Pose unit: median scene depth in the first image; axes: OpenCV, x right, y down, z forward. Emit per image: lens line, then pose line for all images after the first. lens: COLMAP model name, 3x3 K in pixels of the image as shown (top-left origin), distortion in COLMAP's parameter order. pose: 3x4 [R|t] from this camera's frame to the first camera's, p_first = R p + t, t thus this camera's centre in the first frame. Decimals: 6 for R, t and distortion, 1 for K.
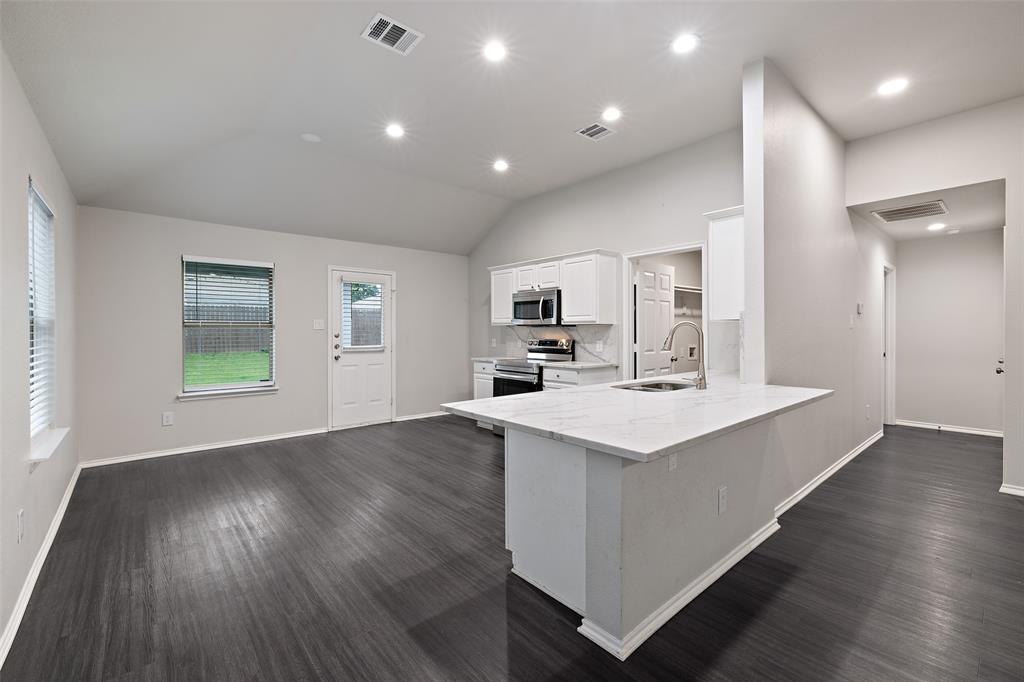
lens RADIAL K [[429.1, 0, 511.2], [0, 429.1, 331.2], [0, 0, 1]] dist [0.001812, 0.000345]
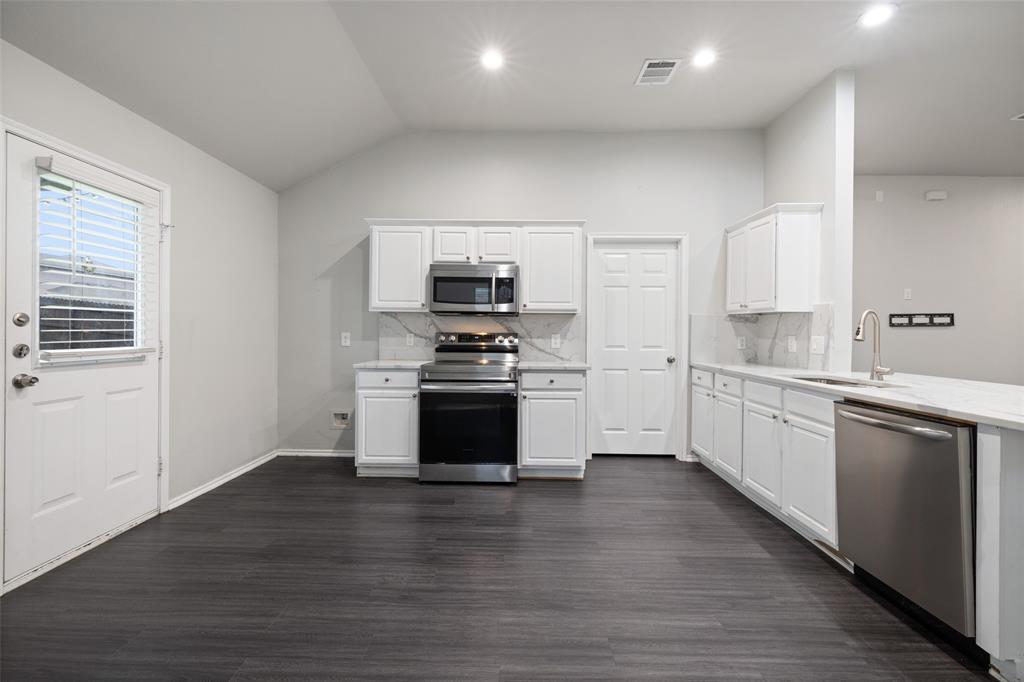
lens RADIAL K [[421.0, 0, 510.1], [0, 421.0, 330.9], [0, 0, 1]] dist [-0.000937, 0.000479]
pose [[0.670979, 0.007424, 0.741439, -0.415347], [-0.010422, 0.999946, -0.000580, 0.015623], [-0.741403, -0.007338, 0.671020, 0.492117]]
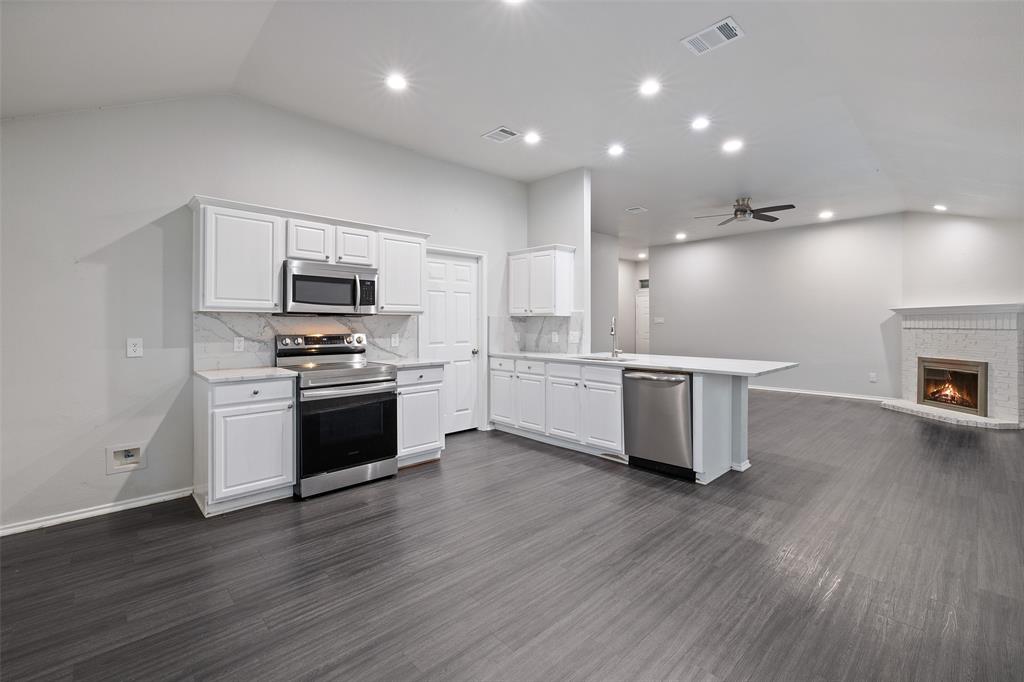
lens RADIAL K [[433.5, 0, 500.7], [0, 433.5, 323.3], [0, 0, 1]] dist [0.000404, 0.000544]
pose [[-0.024415, 0.002635, 0.999698, -0.638321], [-0.001051, 0.999996, -0.002662, 0.002303], [-0.999701, -0.001115, -0.024413, 0.751798]]
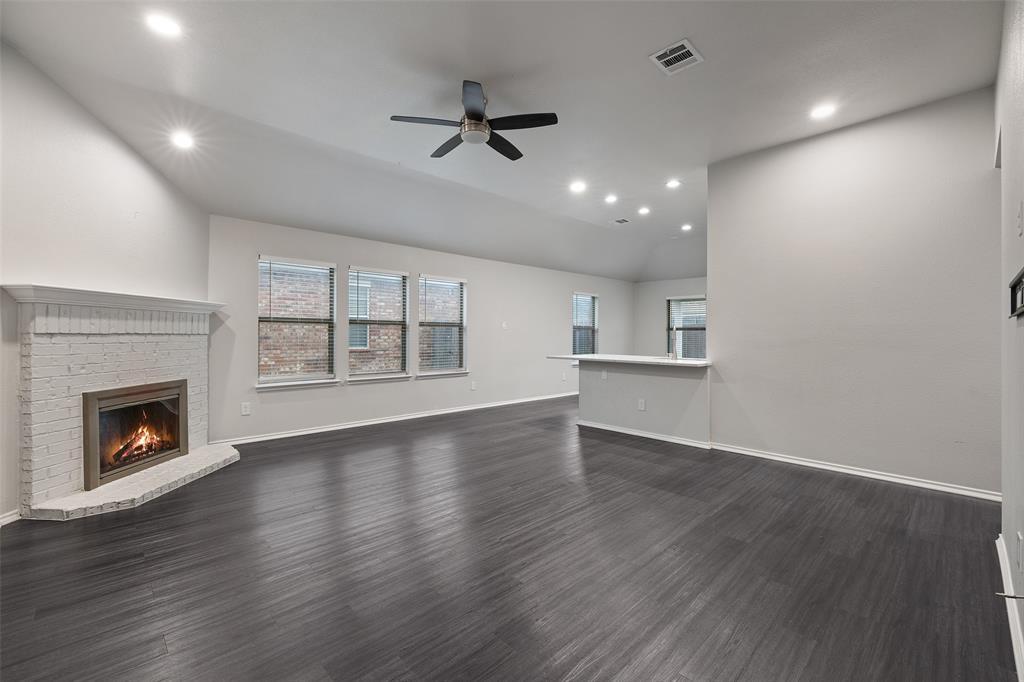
lens RADIAL K [[436.8, 0, 499.2], [0, 436.8, 336.7], [0, 0, 1]] dist [0.002202, 0.000452]
pose [[0.037191, 0.008592, -0.999271, 1.161075], [-0.007769, 0.999935, 0.008309, 0.006208], [0.999278, 0.007454, 0.037255, 0.085573]]
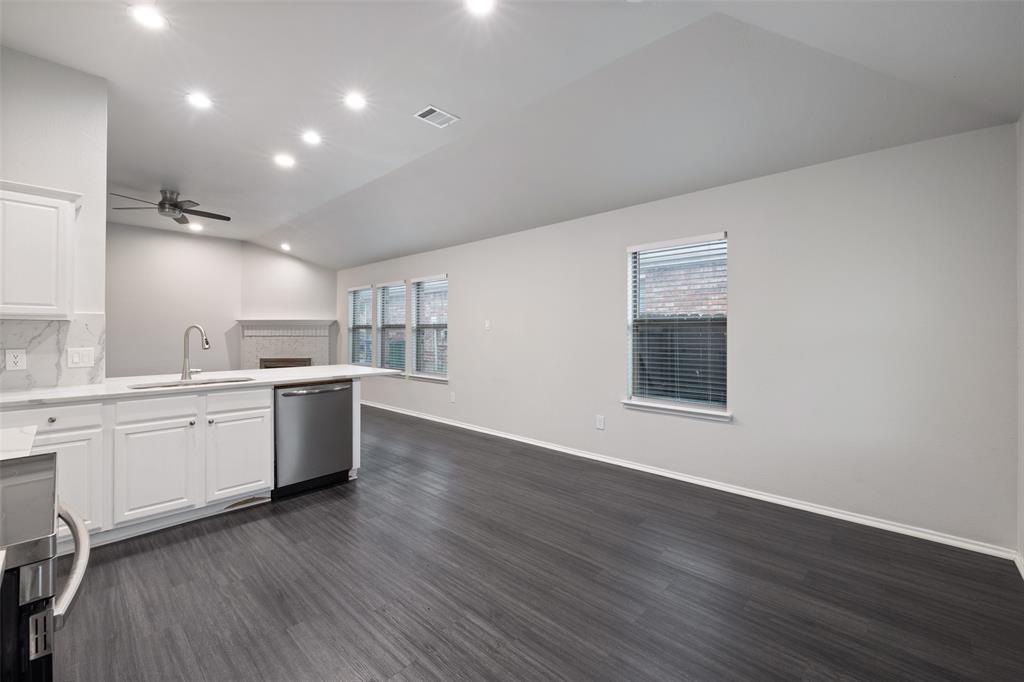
lens RADIAL K [[436.8, 0, 499.2], [0, 436.8, 336.7], [0, 0, 1]] dist [0.002202, 0.000452]
pose [[-0.997268, 0.002778, -0.073817, -0.184206], [0.001977, 0.999938, 0.010919, -0.001008], [0.073843, 0.010743, -0.997212, 1.164995]]
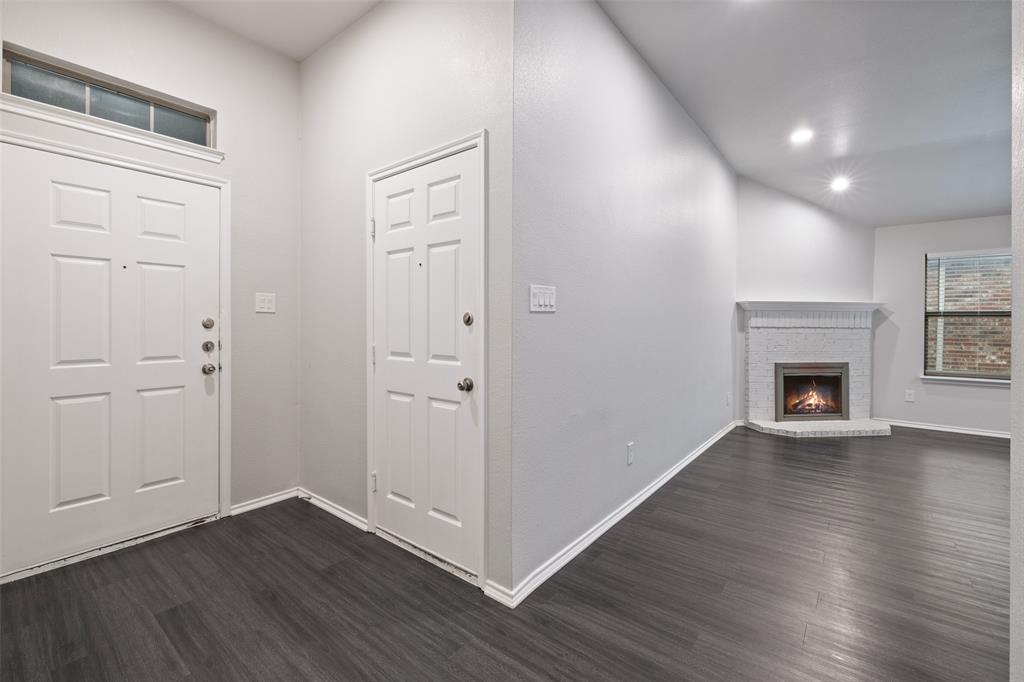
lens RADIAL K [[438.6, 0, 513.0], [0, 438.6, 322.9], [0, 0, 1]] dist [-0.000035, 0.000184]
pose [[-0.982380, -0.004707, -0.186835, 1.314784], [-0.004949, 0.999987, 0.000826, 0.003911], [0.186829, 0.001736, -0.982391, 0.407289]]
